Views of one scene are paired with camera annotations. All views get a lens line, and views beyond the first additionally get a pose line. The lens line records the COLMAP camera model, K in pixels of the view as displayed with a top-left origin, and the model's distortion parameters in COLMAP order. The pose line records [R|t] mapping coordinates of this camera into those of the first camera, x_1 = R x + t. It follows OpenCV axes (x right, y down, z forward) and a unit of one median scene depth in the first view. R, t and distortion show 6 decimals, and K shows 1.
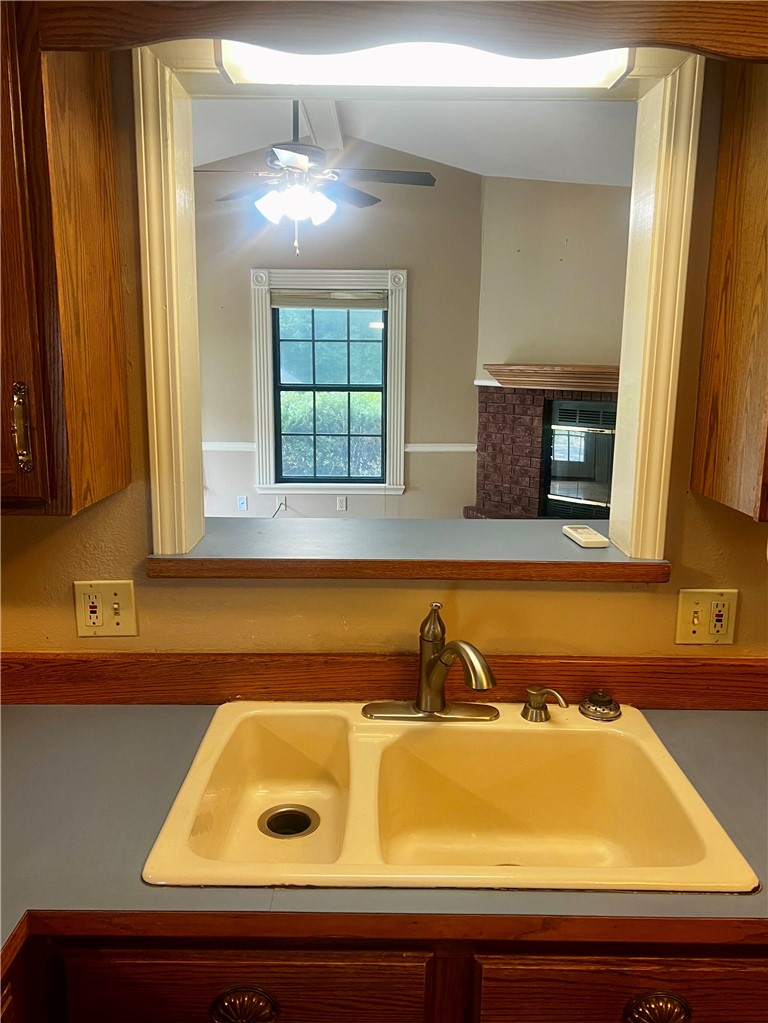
lens RADIAL K [[770.0, 0, 374.6], [0, 770.0, 517.7], [0, 0, 1]] dist [0.037484, -0.034175]
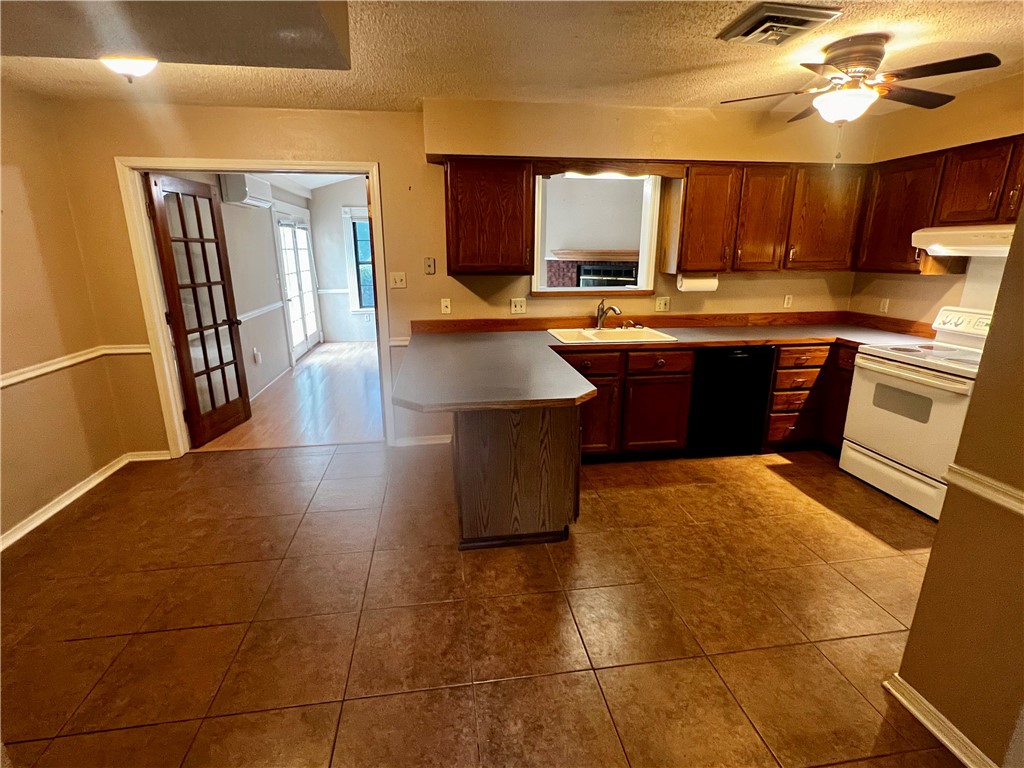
lens RADIAL K [[497.9, 0, 507.1], [0, 497.9, 388.4], [0, 0, 1]] dist [-0.008555, 0.002311]
pose [[0.986026, -0.046892, 0.159859, -0.818170], [0.036710, 0.997140, 0.066066, 0.360464], [-0.162500, -0.059275, 0.984927, -1.475991]]
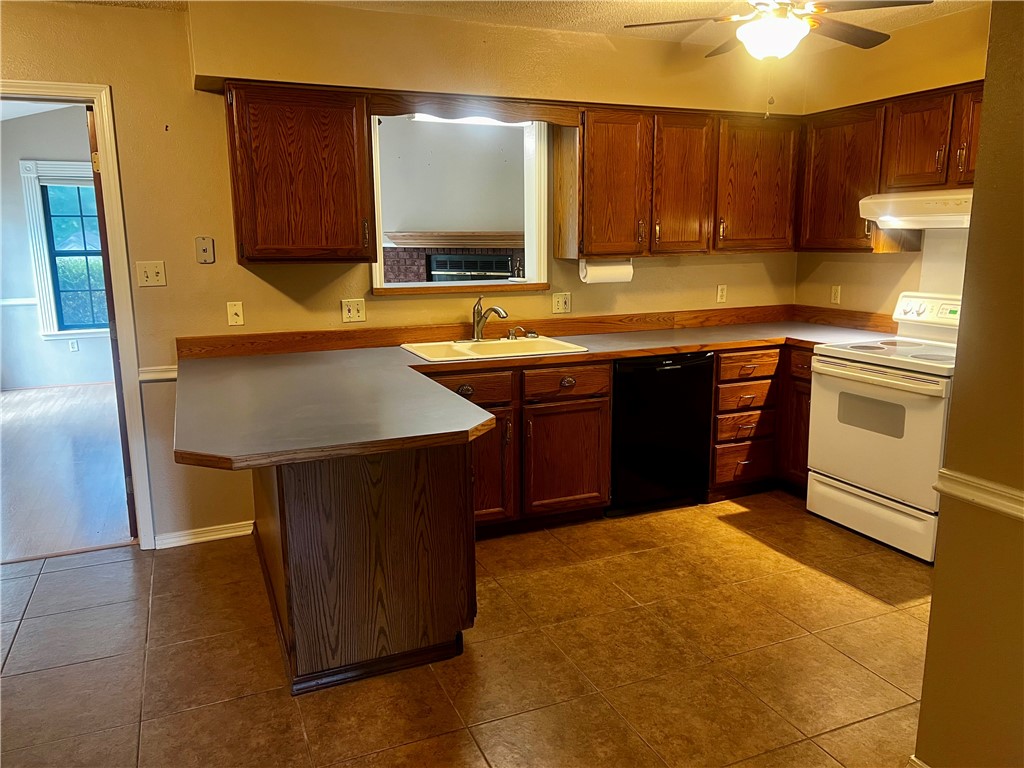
lens RADIAL K [[770.7, 0, 517.1], [0, 770.7, 385.9], [0, 0, 1]] dist [0.037484, -0.034175]
pose [[0.906736, -0.086989, 0.412630, -0.924806], [0.094608, 0.995513, 0.001973, 0.408273], [-0.410950, 0.037249, 0.910897, -1.524291]]
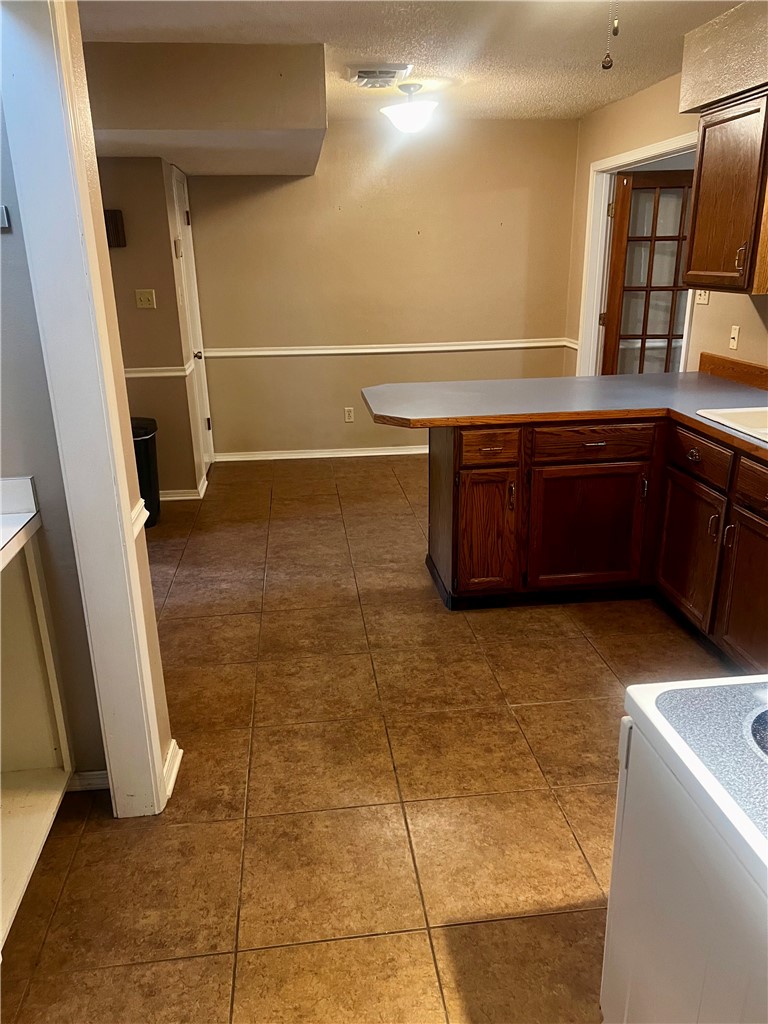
lens RADIAL K [[770.7, 0, 378.7], [0, 770.7, 517.9], [0, 0, 1]] dist [0.037484, -0.034175]
pose [[0.135433, 0.318186, -0.938305, 1.678462], [-0.193265, 0.937322, 0.289958, 0.145549], [0.971754, 0.142072, 0.188438, -0.472628]]
